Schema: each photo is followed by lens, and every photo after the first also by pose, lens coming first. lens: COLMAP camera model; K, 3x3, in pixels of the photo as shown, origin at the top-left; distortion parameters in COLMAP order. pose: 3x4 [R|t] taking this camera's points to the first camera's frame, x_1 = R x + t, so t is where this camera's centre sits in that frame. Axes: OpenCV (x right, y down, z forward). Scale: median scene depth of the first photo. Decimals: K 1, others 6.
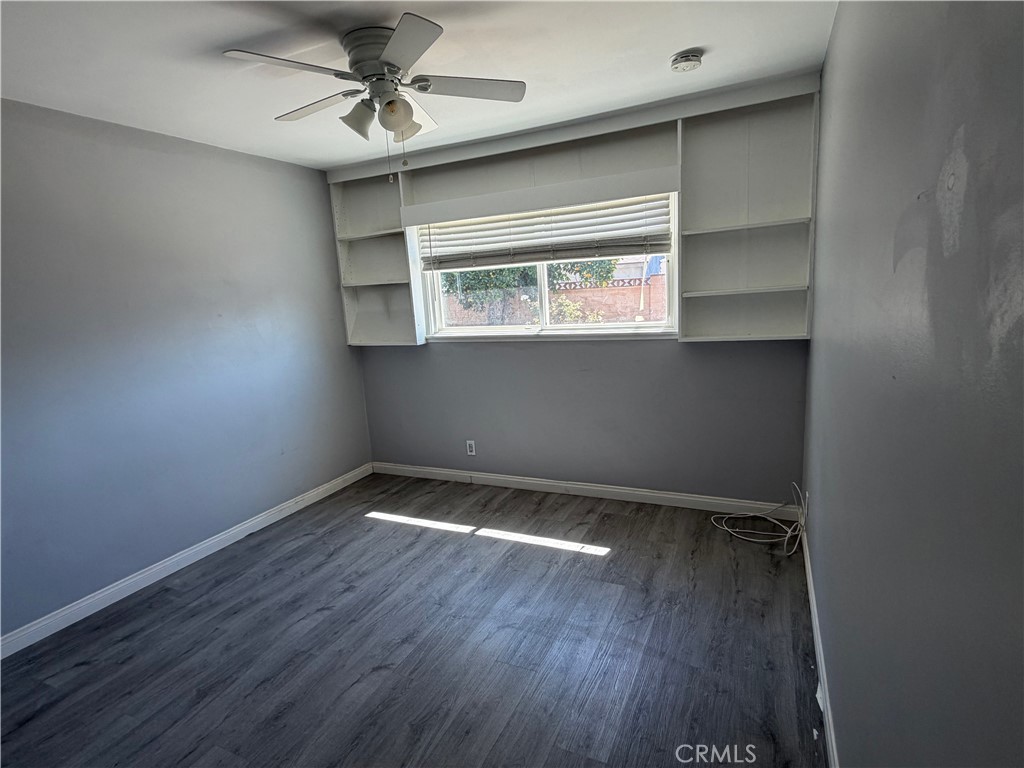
lens RADIAL K [[537.7, 0, 511.9], [0, 537.7, 382.9], [0, 0, 1]] dist [-0.001282, -0.000957]
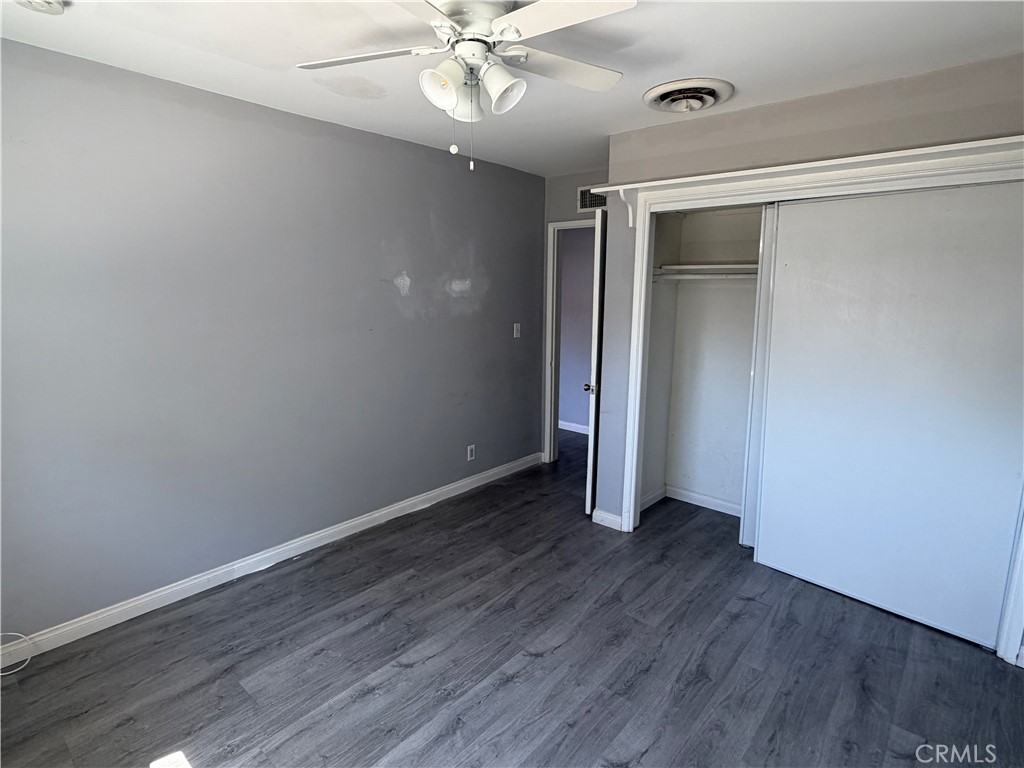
lens RADIAL K [[537.7, 0, 512.2], [0, 537.7, 382.6], [0, 0, 1]] dist [-0.001282, -0.000957]
pose [[-0.960480, 0.006749, 0.278267, -0.491108], [0.100662, 0.940465, 0.324641, -0.315950], [-0.259510, 0.339822, -0.903978, 1.761017]]
